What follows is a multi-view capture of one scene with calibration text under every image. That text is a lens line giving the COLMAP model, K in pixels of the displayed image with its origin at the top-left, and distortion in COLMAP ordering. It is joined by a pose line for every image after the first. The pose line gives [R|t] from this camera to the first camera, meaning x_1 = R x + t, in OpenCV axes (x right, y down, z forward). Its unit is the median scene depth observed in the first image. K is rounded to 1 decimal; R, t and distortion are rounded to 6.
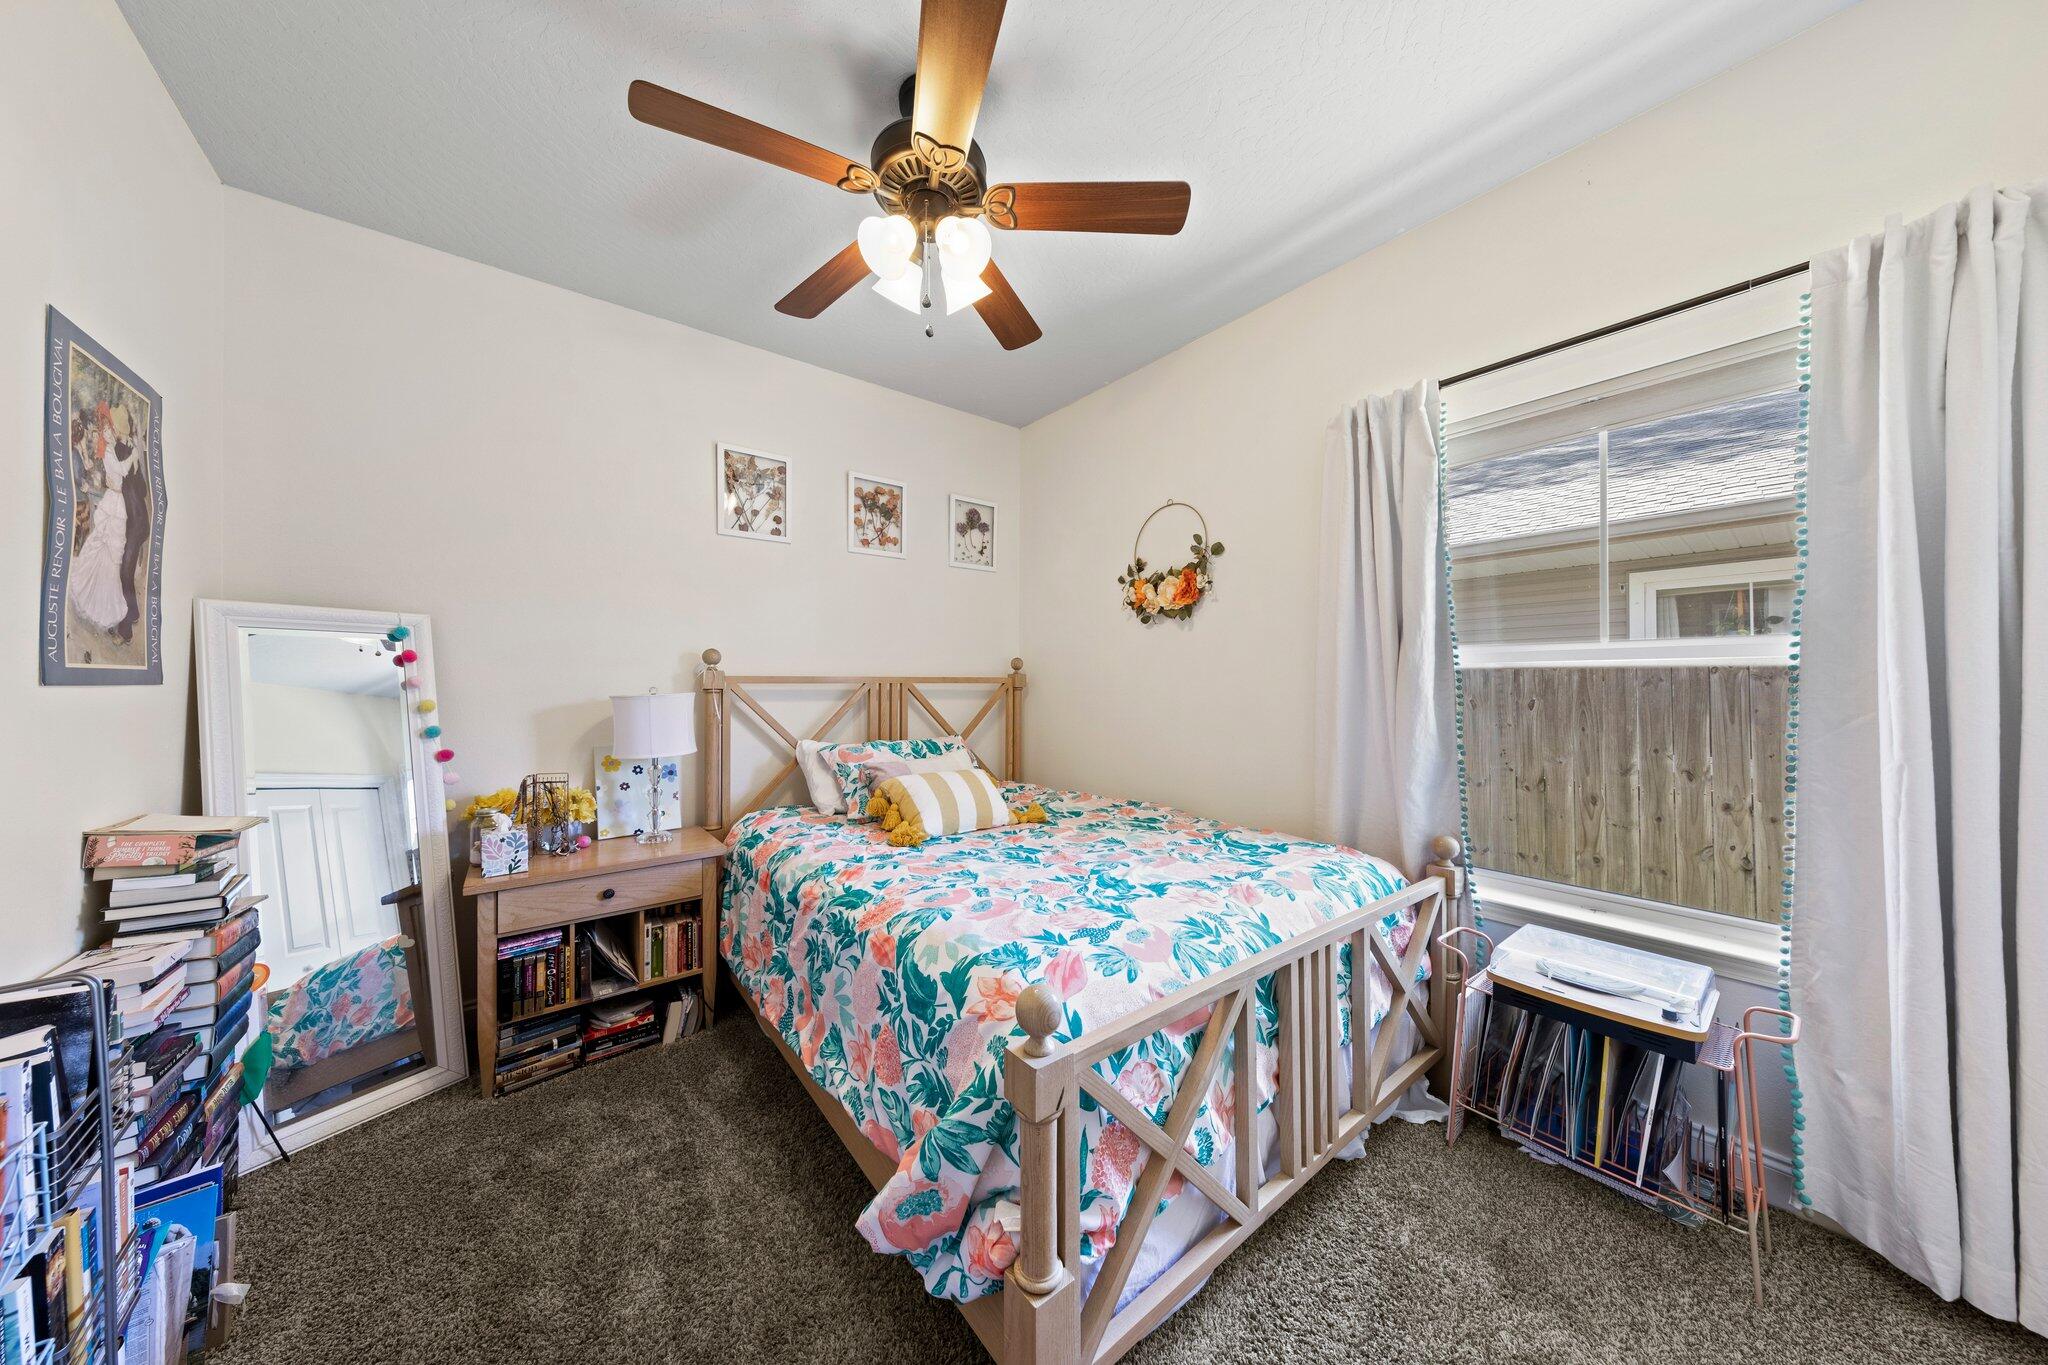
lens RADIAL K [[643.3, 0, 1032.3], [0, 643.3, 683.7], [0, 0, 1]] dist [0.002230, -0.000057]
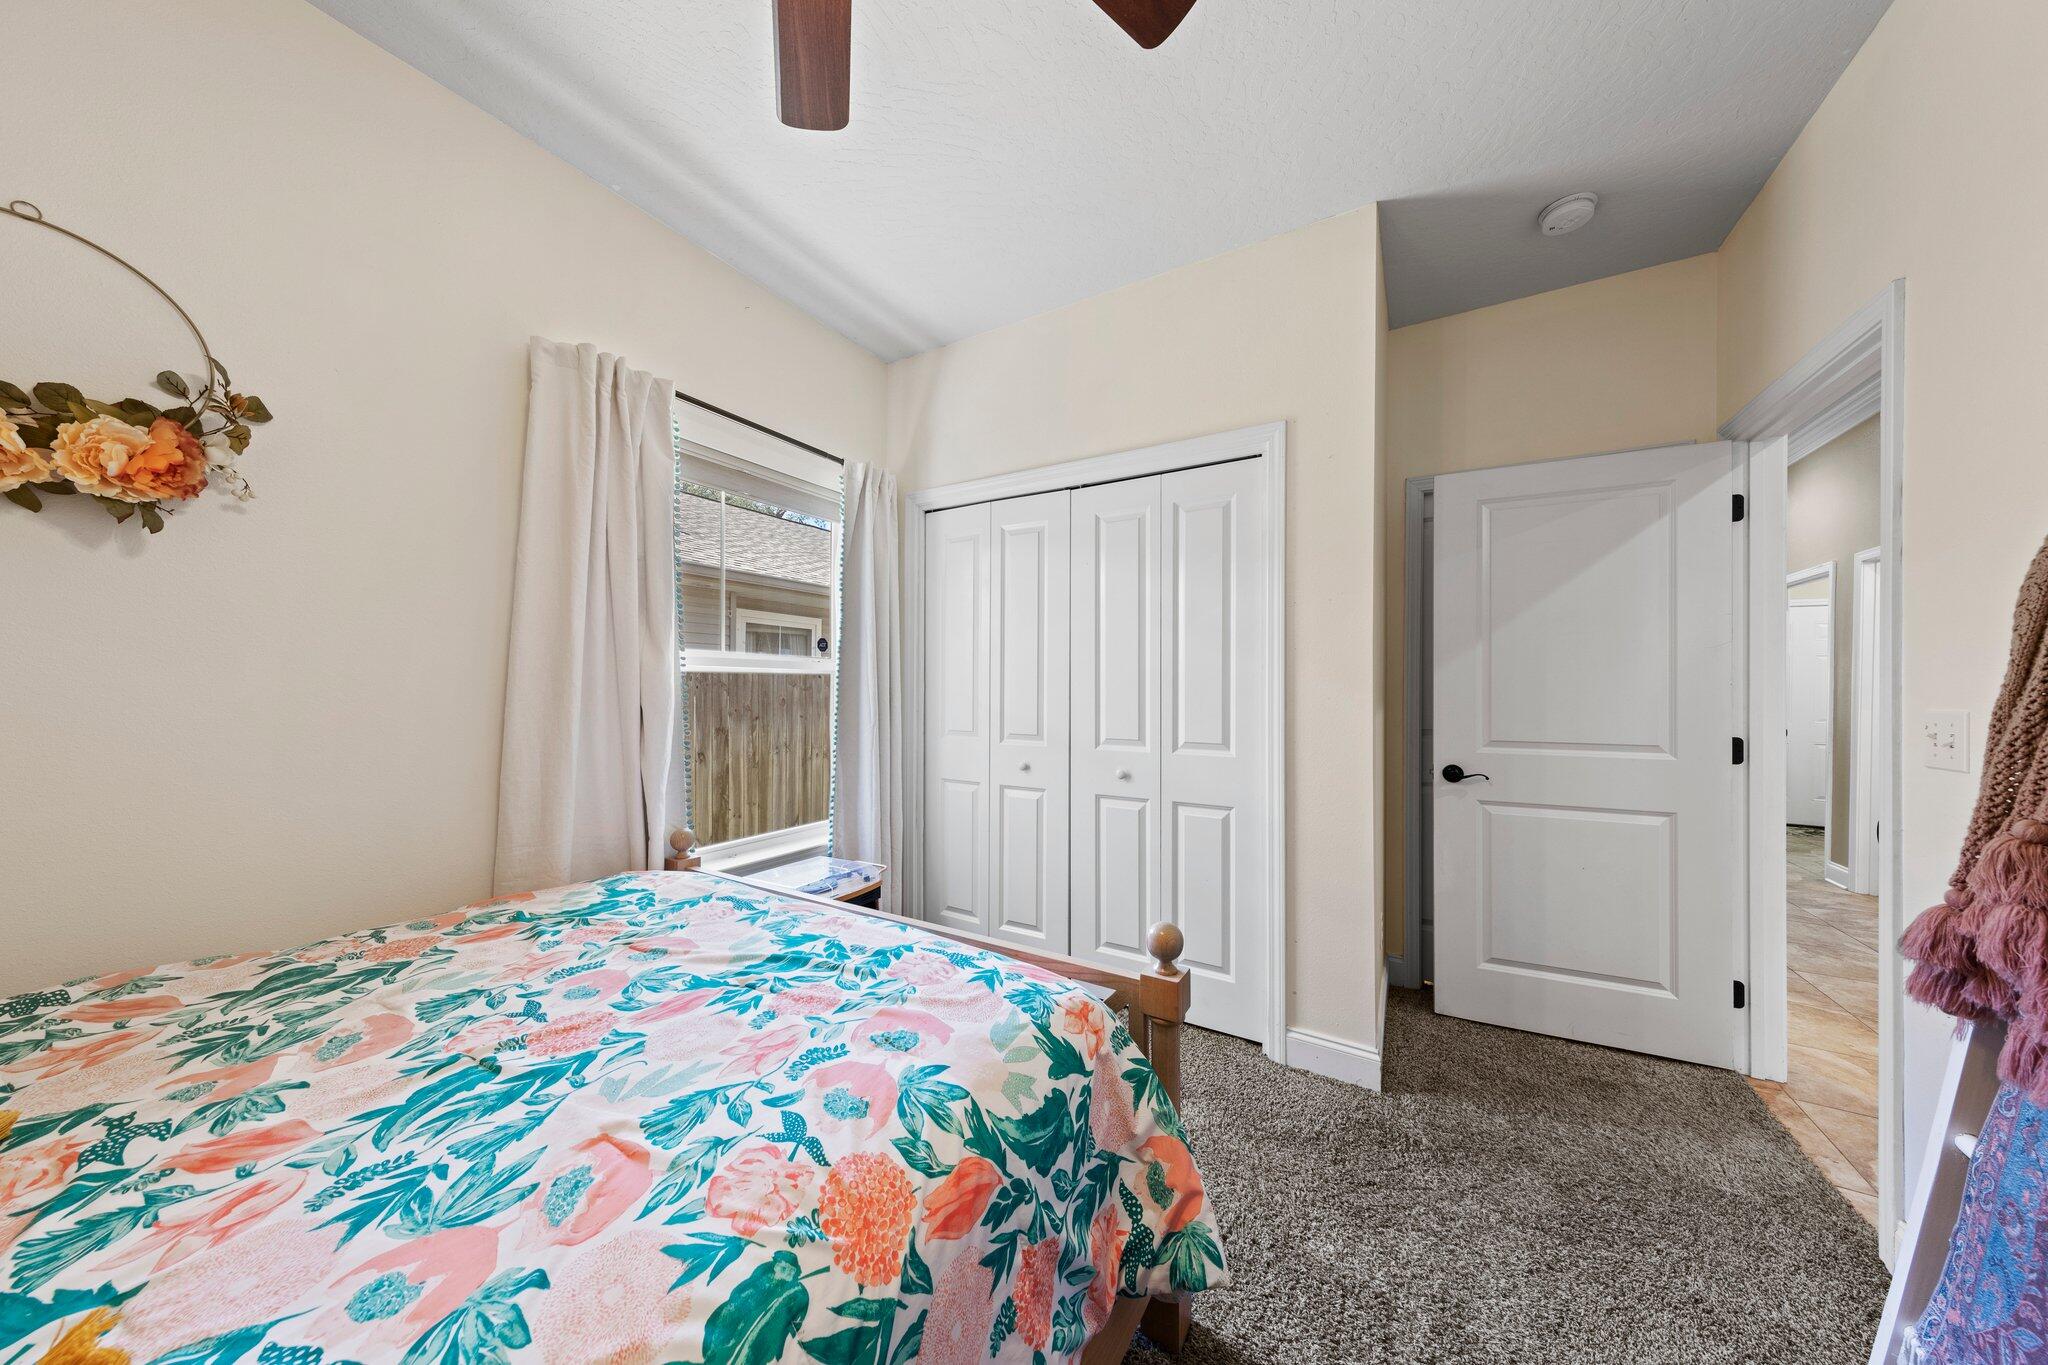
lens RADIAL K [[643.3, 0, 1032.3], [0, 643.3, 683.7], [0, 0, 1]] dist [0.002230, -0.000057]
pose [[-0.344280, 0.000912, 0.938867, -0.613677], [-0.010396, 0.999935, -0.004784, -0.000316], [-0.938810, -0.011407, -0.344248, 0.939970]]
